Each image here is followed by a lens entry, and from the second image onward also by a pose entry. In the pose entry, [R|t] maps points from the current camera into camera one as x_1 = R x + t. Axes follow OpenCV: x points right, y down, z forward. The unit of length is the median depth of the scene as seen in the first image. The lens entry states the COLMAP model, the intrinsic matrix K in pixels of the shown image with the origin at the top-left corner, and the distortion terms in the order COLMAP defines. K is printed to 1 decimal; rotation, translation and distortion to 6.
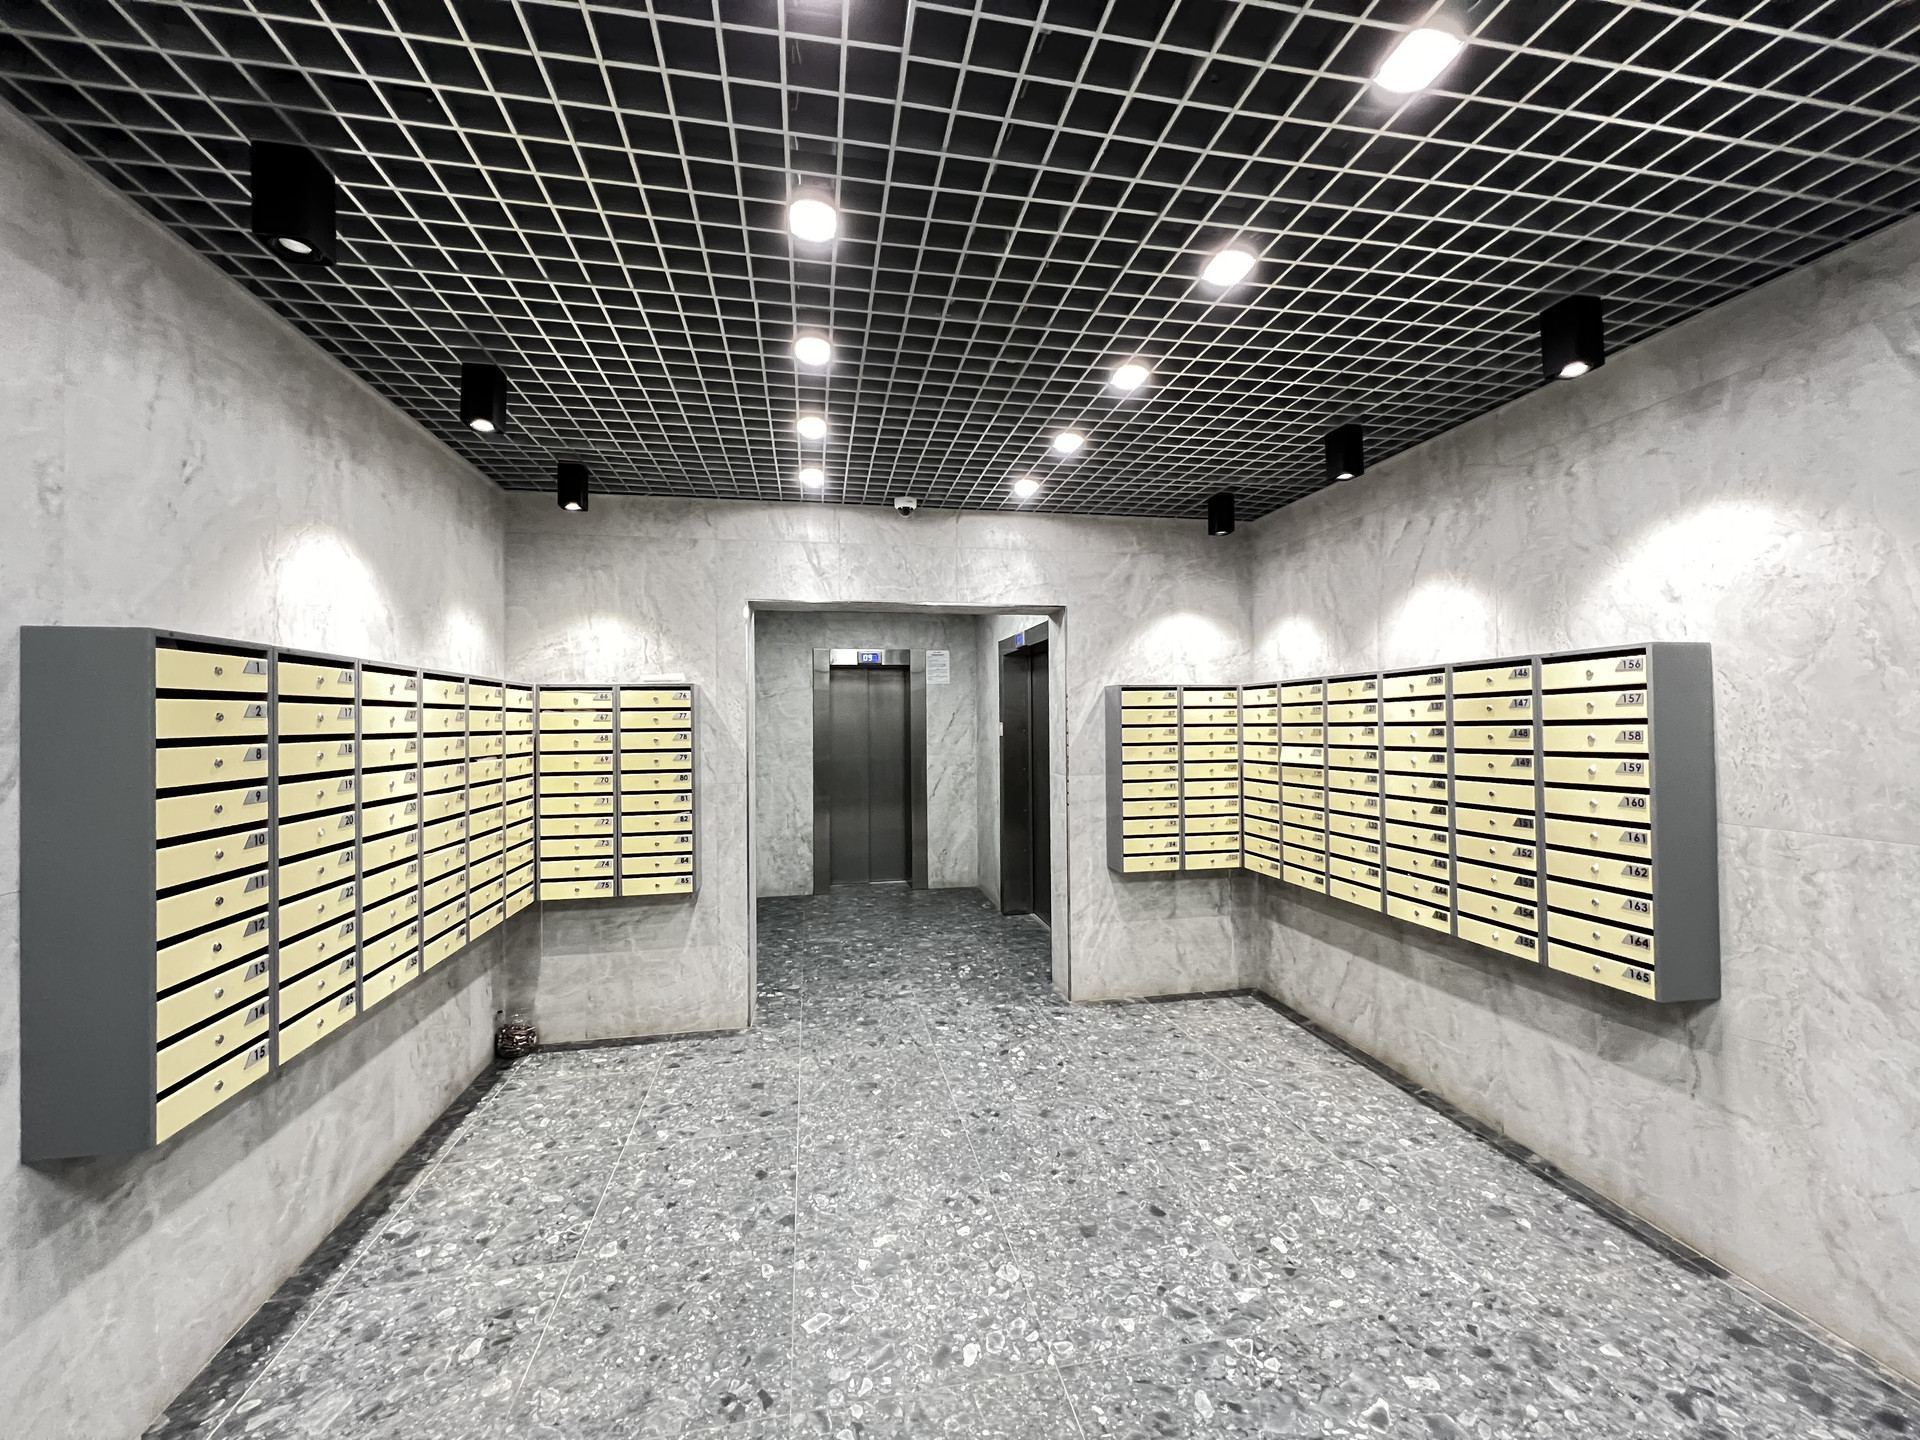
lens RADIAL K [[772.9, 0, 958.7], [0, 772.9, 725.1], [0, 0, 1]] dist [0.004118, 0.000097]
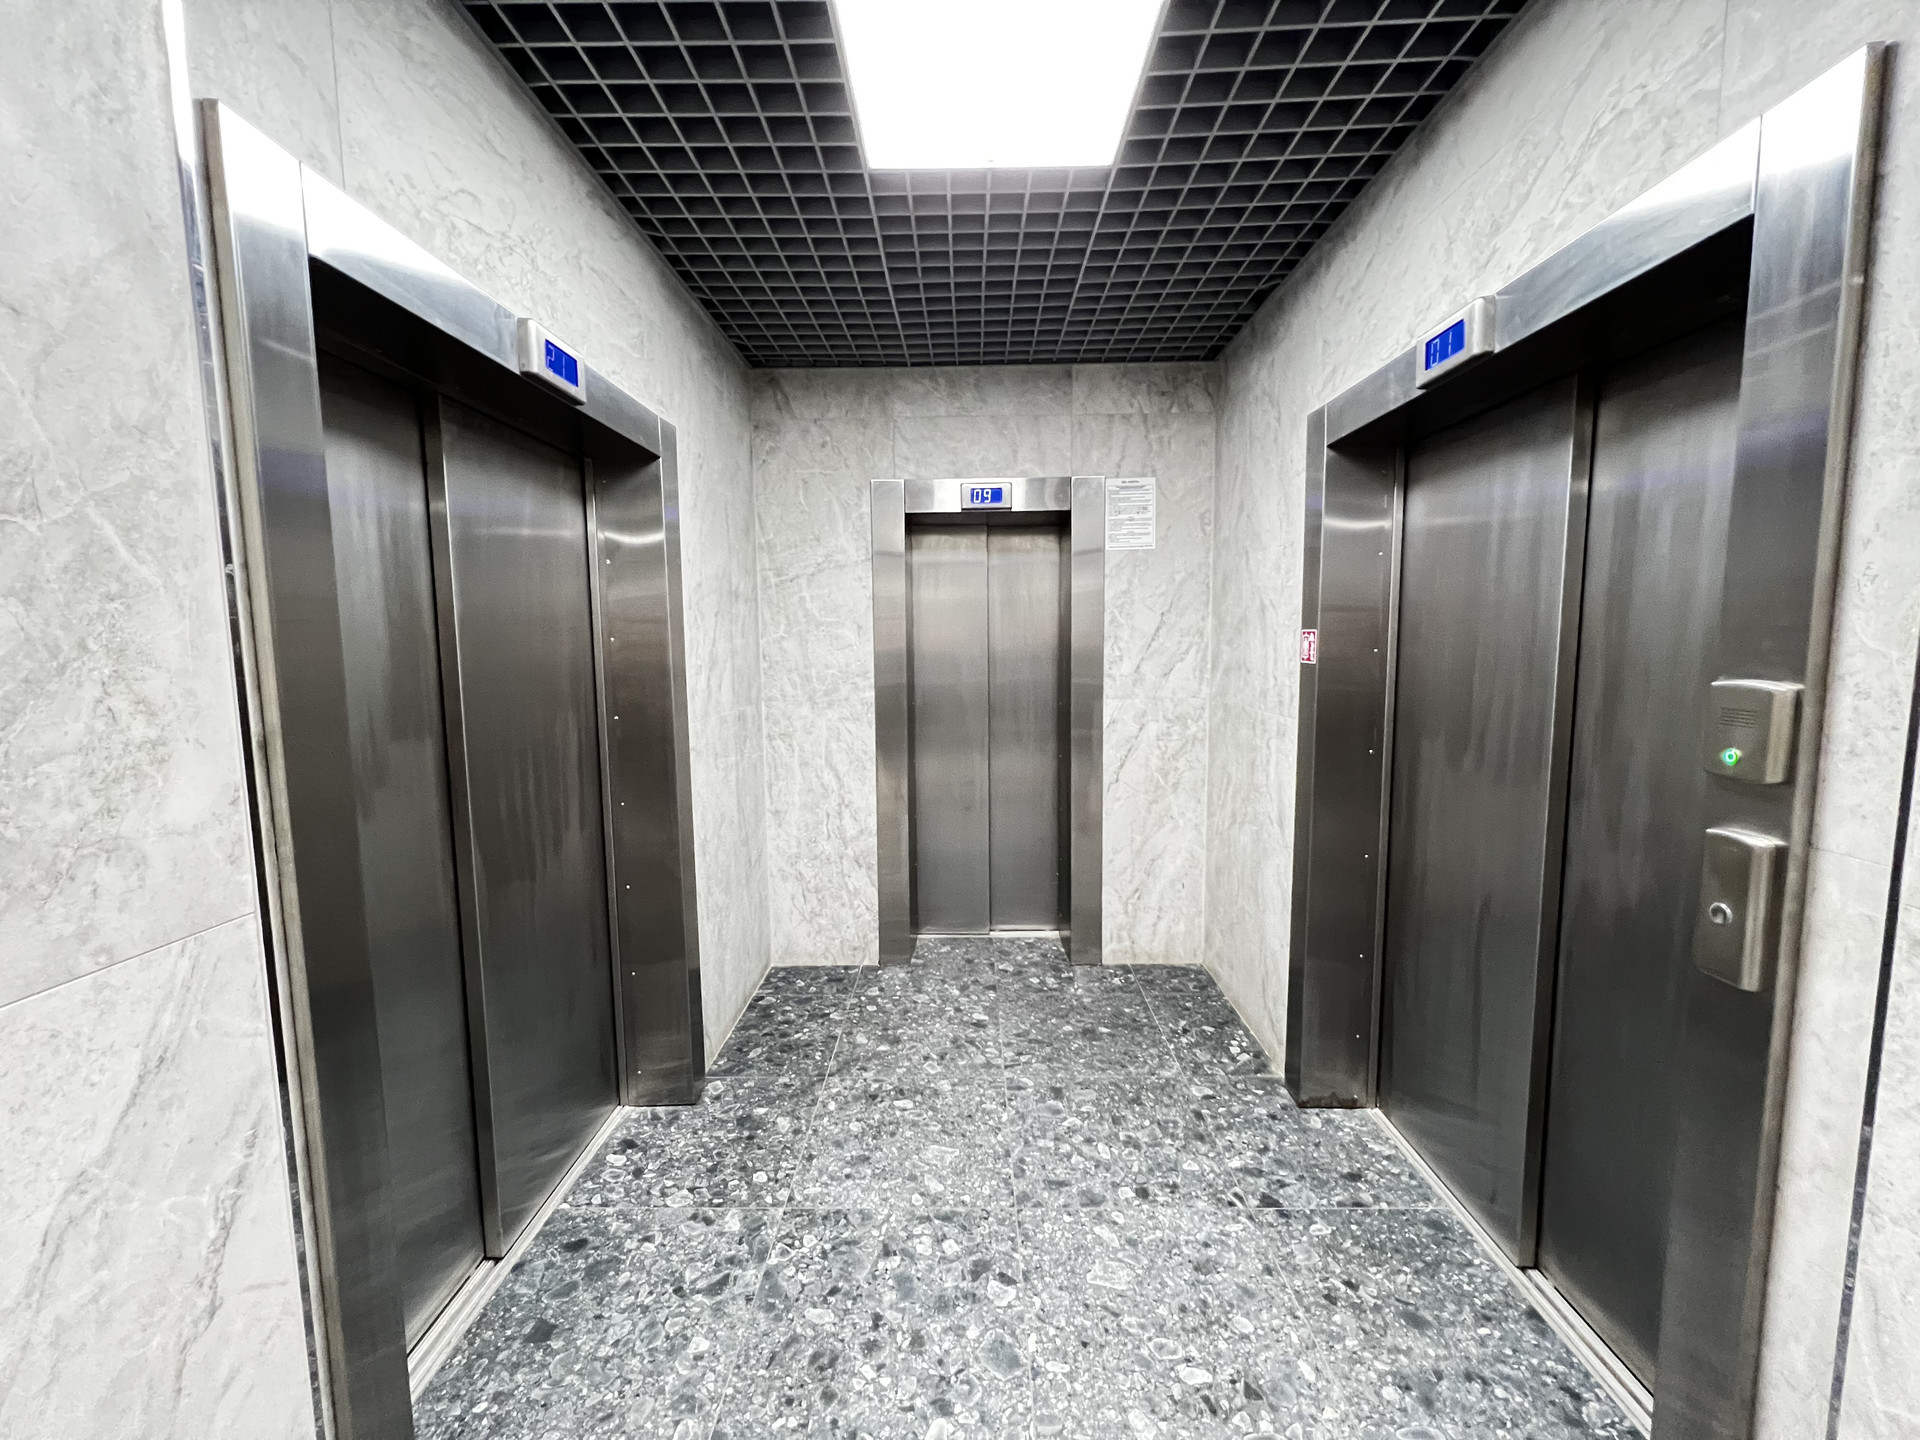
lens RADIAL K [[772.9, 0, 947.7], [0, 772.9, 722.5], [0, 0, 1]] dist [0.004118, 0.000097]
pose [[0.976402, 0.031297, -0.213680, -0.036655], [-0.007419, 0.993720, 0.111648, -0.001021], [0.215832, -0.107428, 0.970503, 0.522380]]
